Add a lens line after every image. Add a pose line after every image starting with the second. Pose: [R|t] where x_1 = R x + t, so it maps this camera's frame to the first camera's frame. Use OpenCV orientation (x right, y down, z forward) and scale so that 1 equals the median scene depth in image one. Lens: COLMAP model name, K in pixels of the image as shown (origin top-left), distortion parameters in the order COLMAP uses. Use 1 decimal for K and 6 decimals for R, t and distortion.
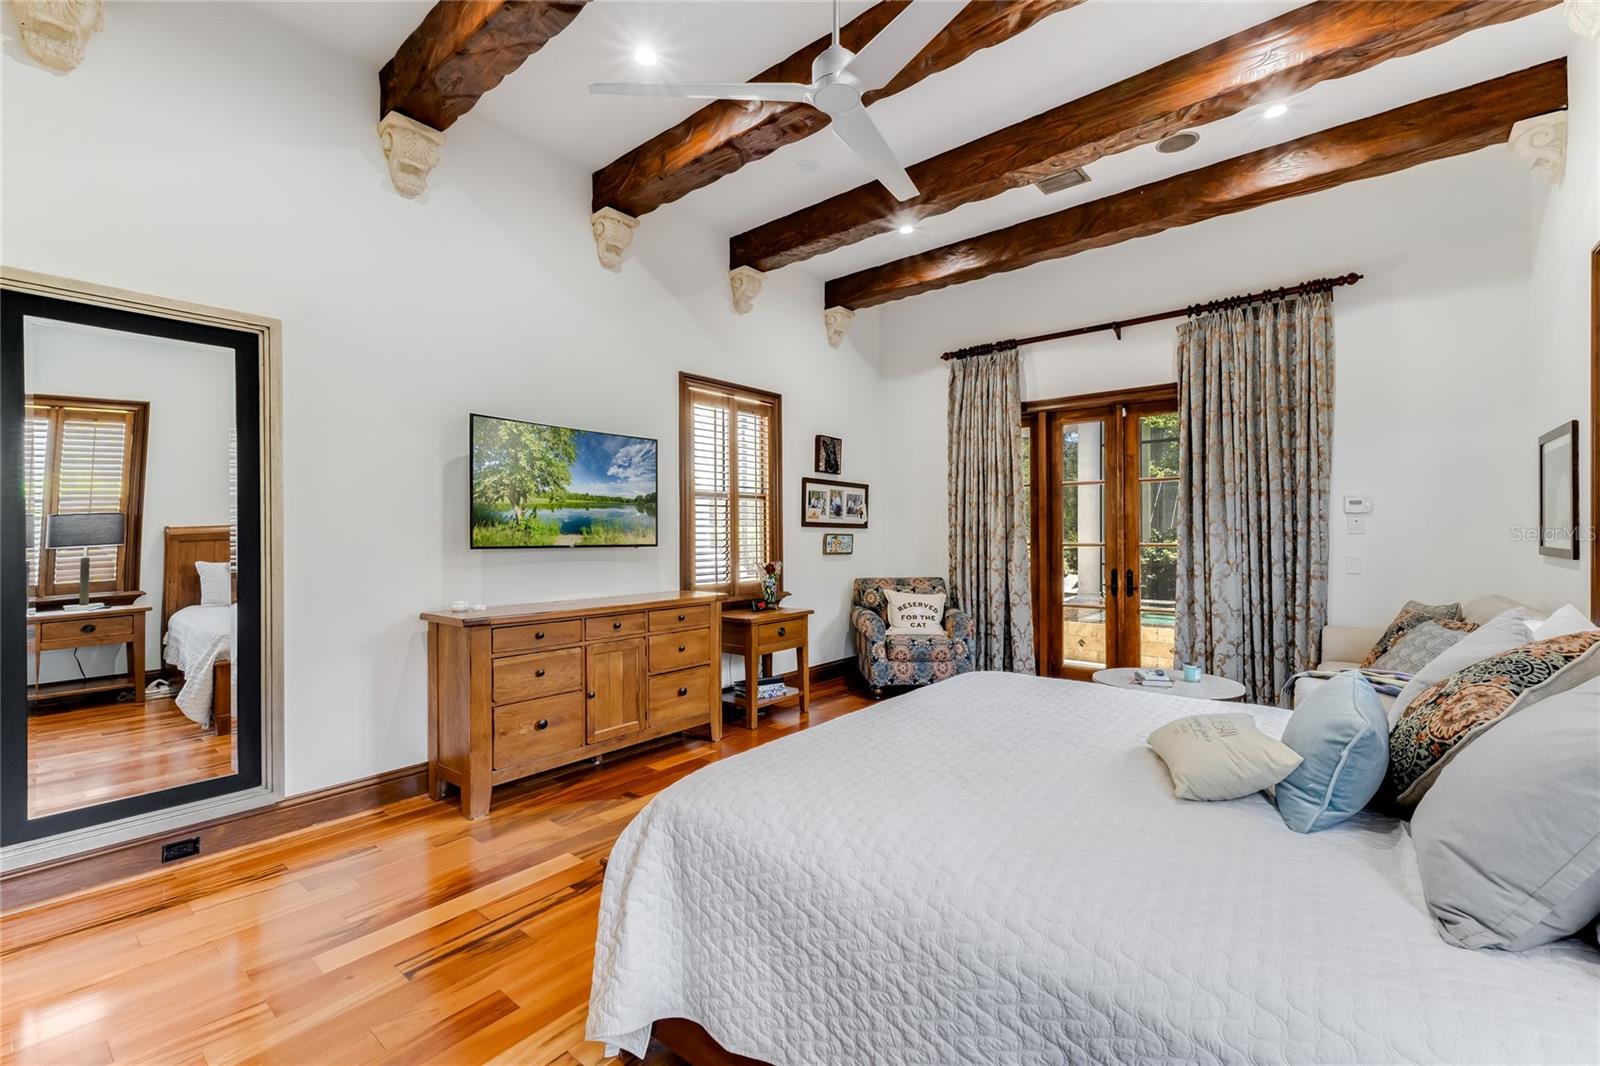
lens RADIAL K [[676.4, 0, 802.2], [0, 676.4, 536.8], [0, 0, 1]] dist [0.009269, -0.000073]
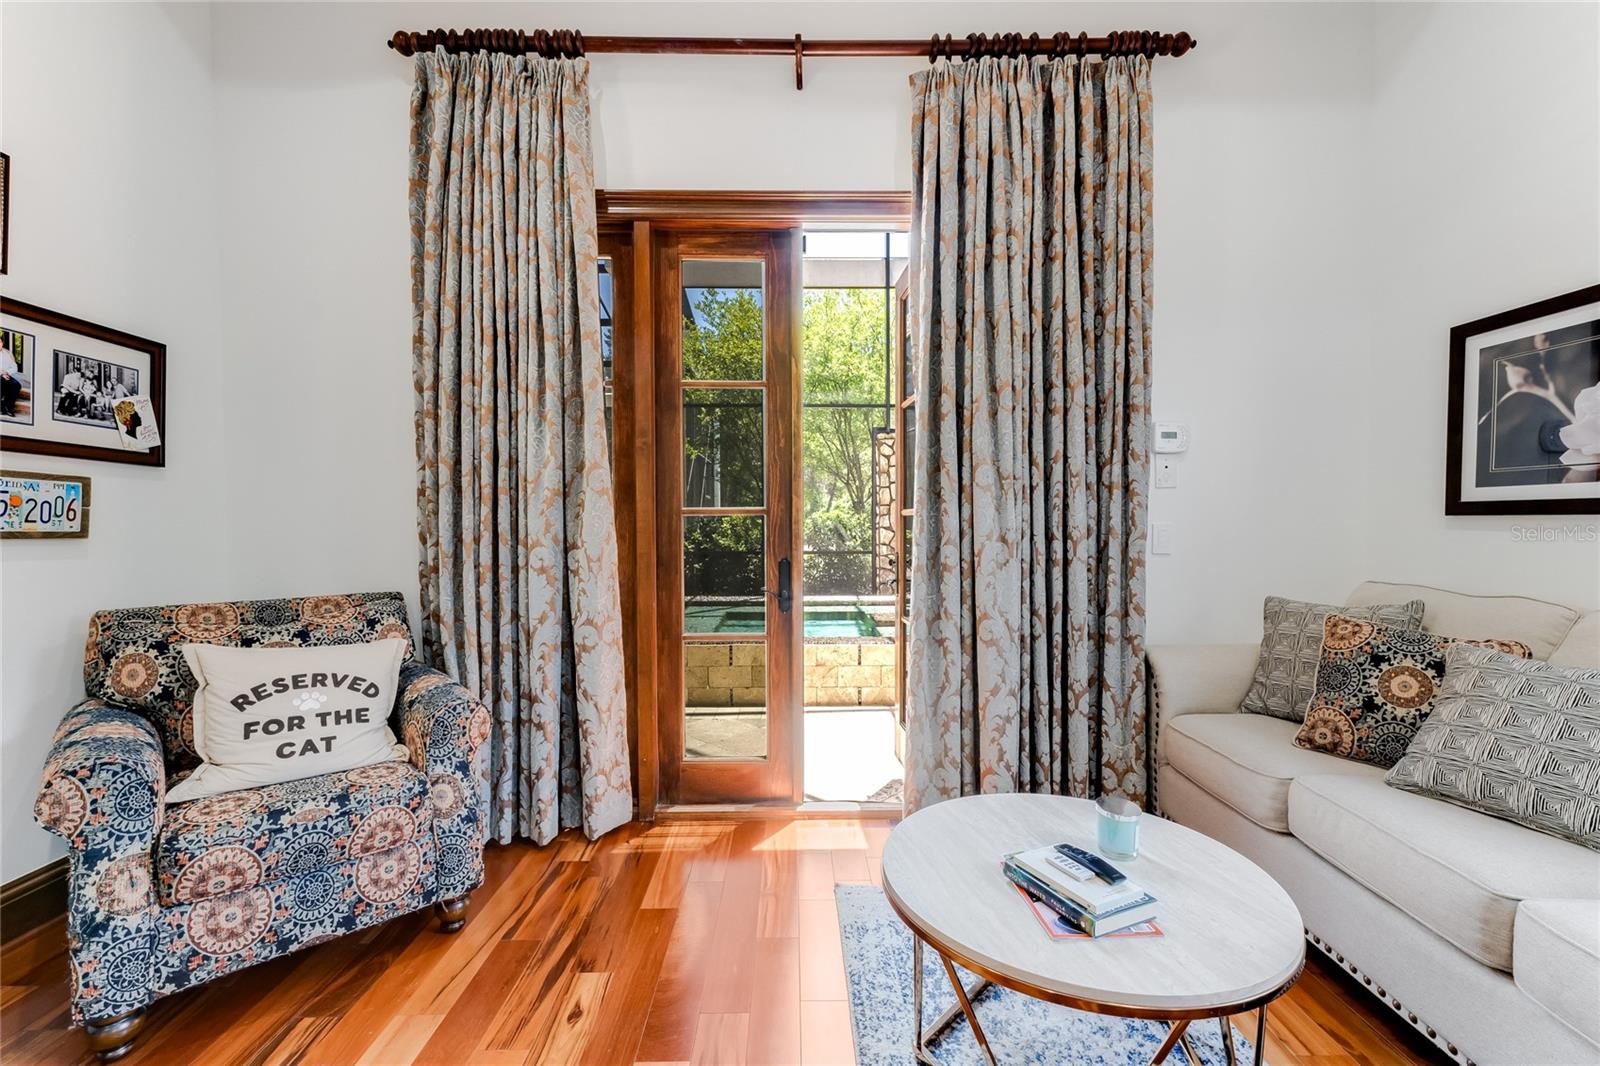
lens RADIAL K [[676.4, 0, 802.2], [0, 676.4, 536.8], [0, 0, 1]] dist [0.009269, -0.000073]
pose [[0.765231, -0.009385, 0.643687, 0.139300], [0.002397, 0.999928, 0.011729, 0.023941], [-0.643751, -0.007432, 0.765199, 0.572874]]
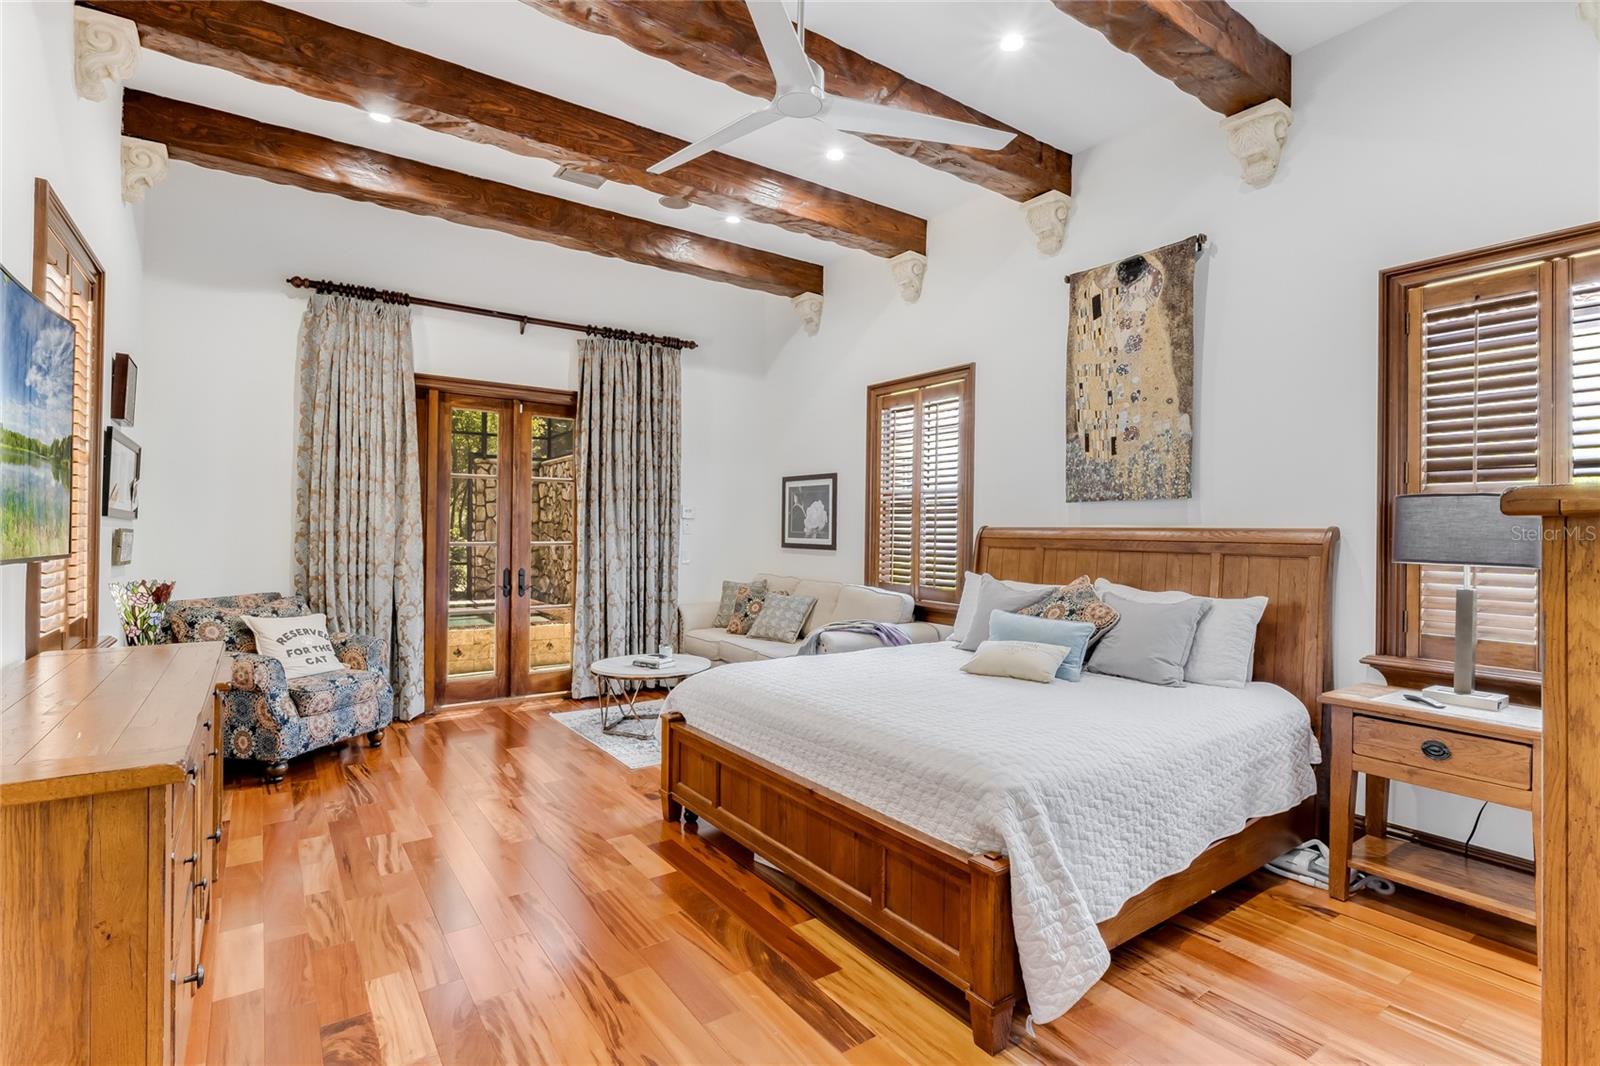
lens RADIAL K [[756.5, 0, 800.0], [0, 756.5, 533.0], [0, 0, 1]] dist [-0.014905, 0.000080]
pose [[0.264327, 0.004037, 0.964425, -0.436520], [-0.005797, 0.999980, -0.002598, -0.002877], [-0.964416, -0.004904, 0.264345, 0.297941]]
